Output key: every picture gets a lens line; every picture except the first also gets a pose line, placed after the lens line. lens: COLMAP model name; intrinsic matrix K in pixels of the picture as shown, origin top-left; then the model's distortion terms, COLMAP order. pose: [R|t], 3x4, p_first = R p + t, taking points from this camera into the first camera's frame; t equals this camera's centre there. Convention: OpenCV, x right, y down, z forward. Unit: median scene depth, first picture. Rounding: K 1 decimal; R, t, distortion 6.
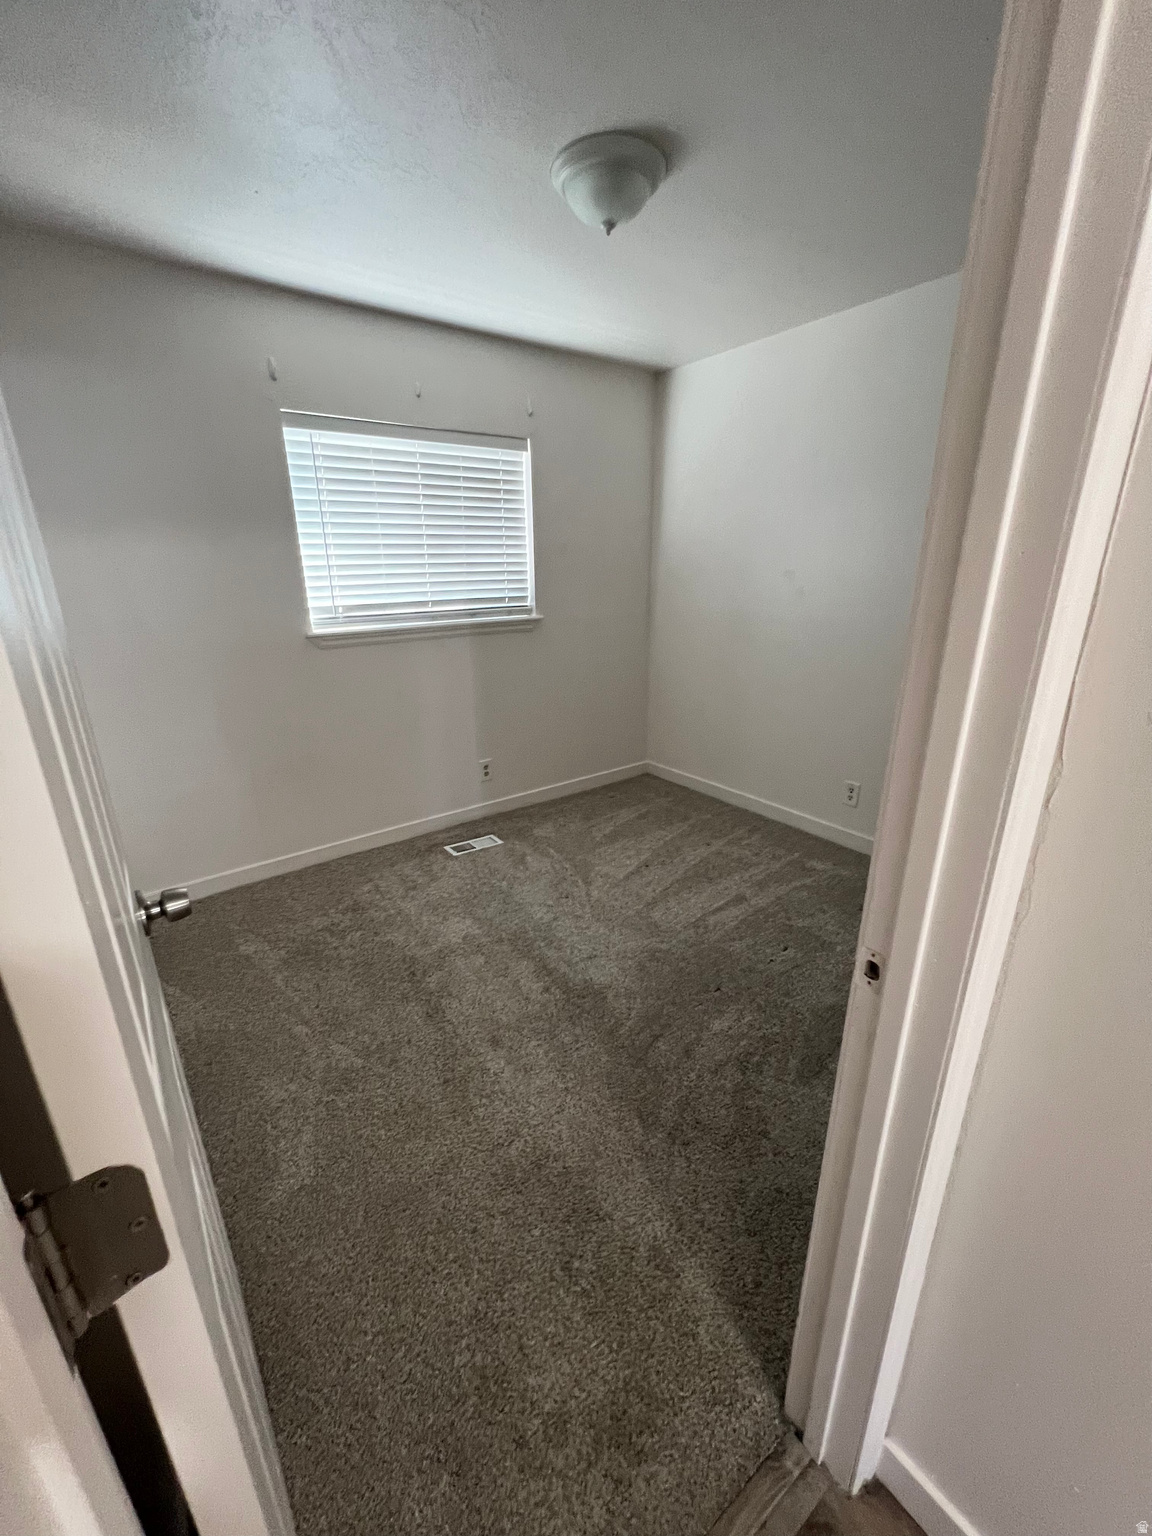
lens RADIAL K [[612.9, 0, 575.7], [0, 612.9, 770.8], [0, 0, 1]] dist [-0.002883, 0.002558]
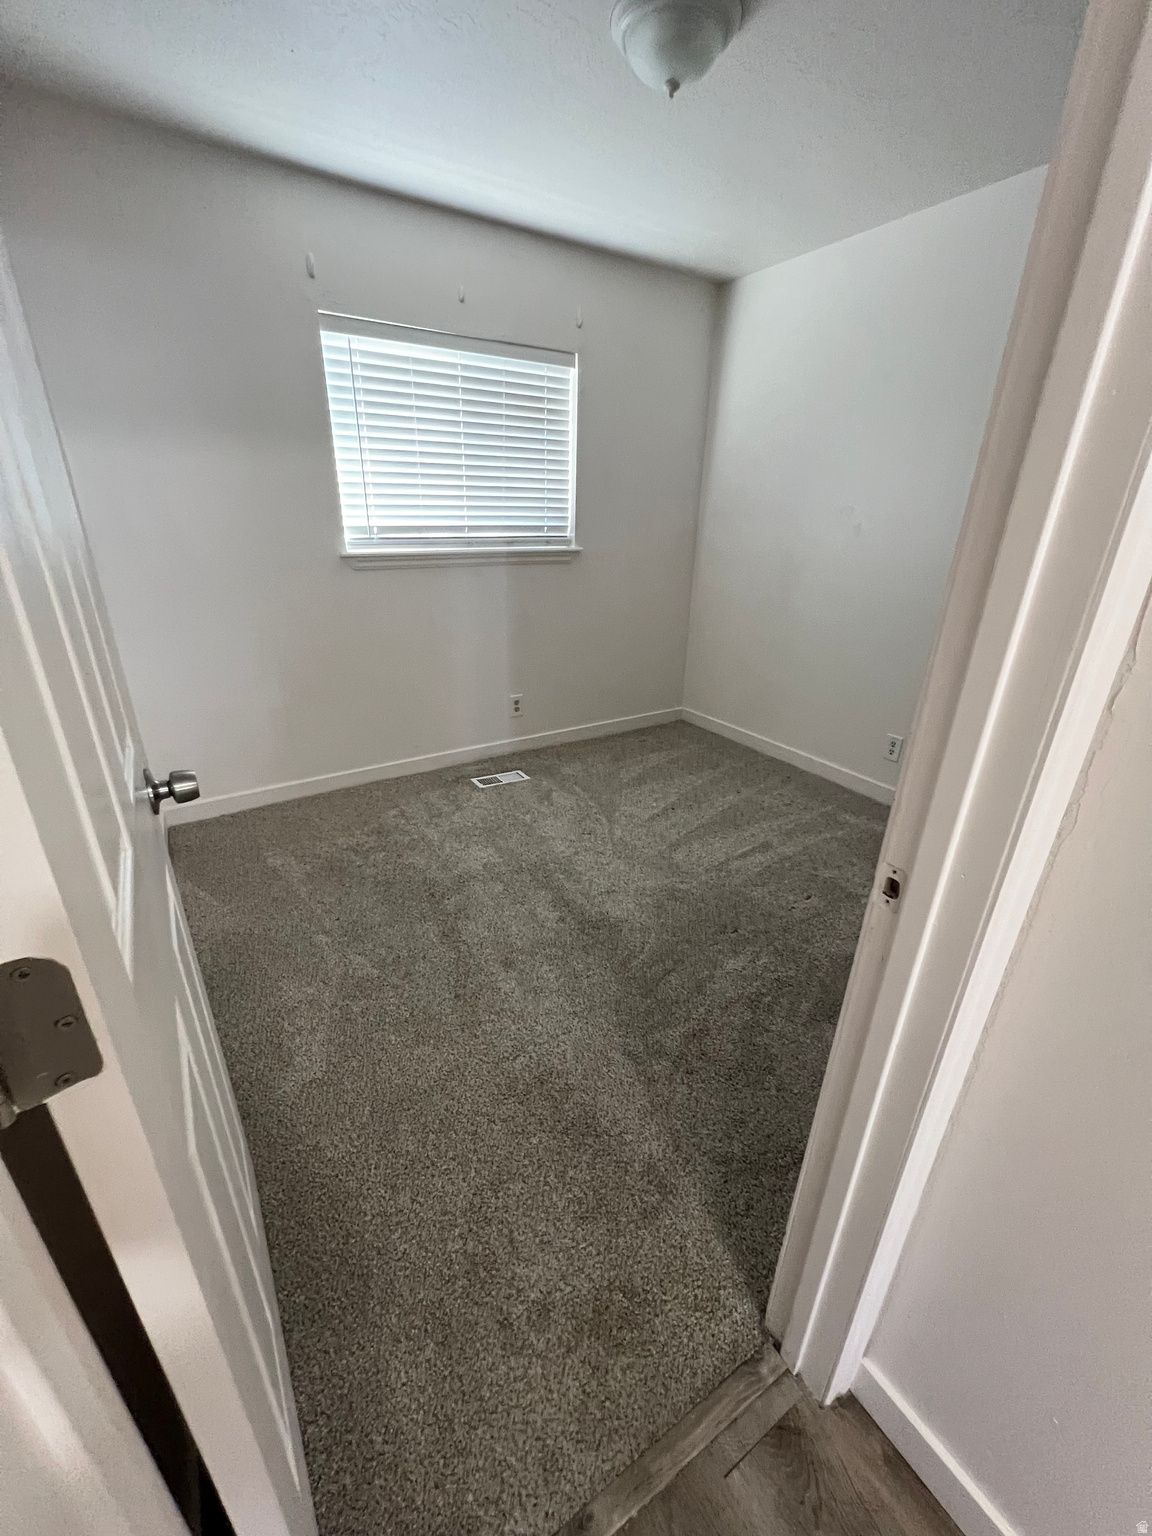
lens RADIAL K [[612.9, 0, 575.7], [0, 612.9, 770.8], [0, 0, 1]] dist [-0.002883, 0.002558]
pose [[0.996761, 0.056845, -0.056888, 0.020381], [-0.052428, 0.995704, 0.076326, 0.043516], [0.060983, -0.073096, 0.995459, 0.024110]]
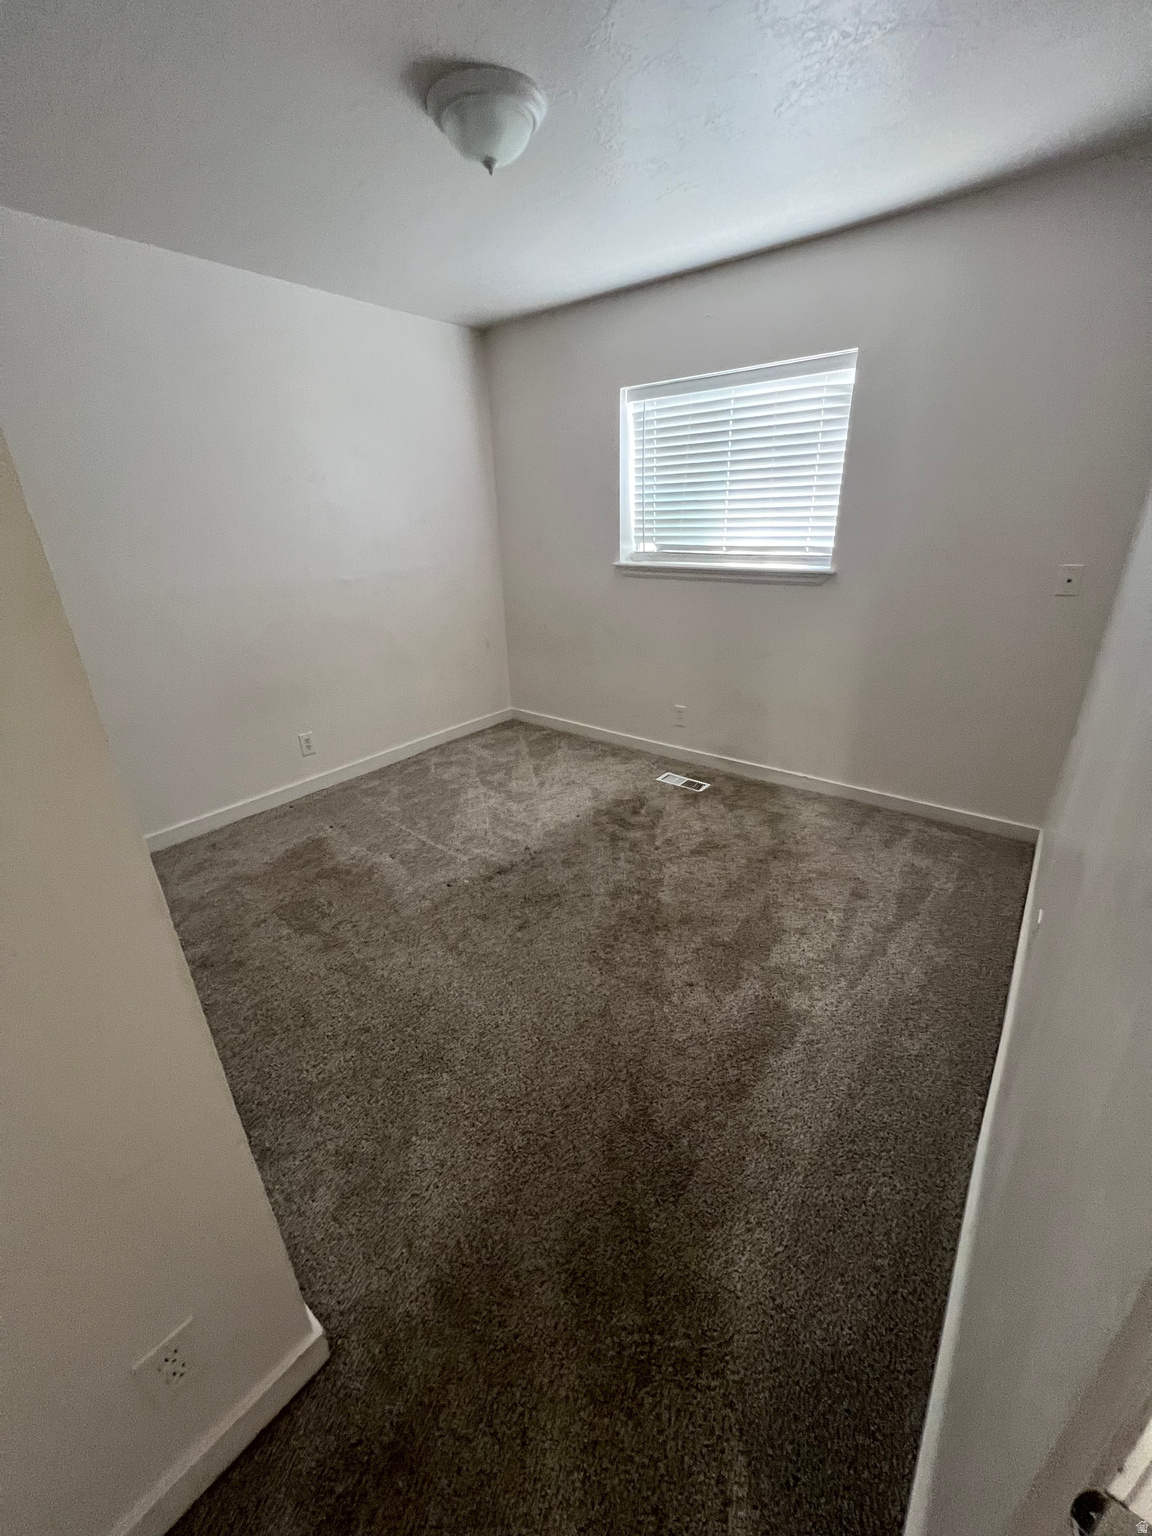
lens RADIAL K [[612.9, 0, 575.7], [0, 612.9, 770.8], [0, 0, 1]] dist [-0.002883, 0.002558]
pose [[0.246399, 0.376082, -0.893224, 1.281479], [-0.293882, 0.907239, 0.300915, -0.280210], [0.923537, 0.188358, 0.334067, 0.814512]]
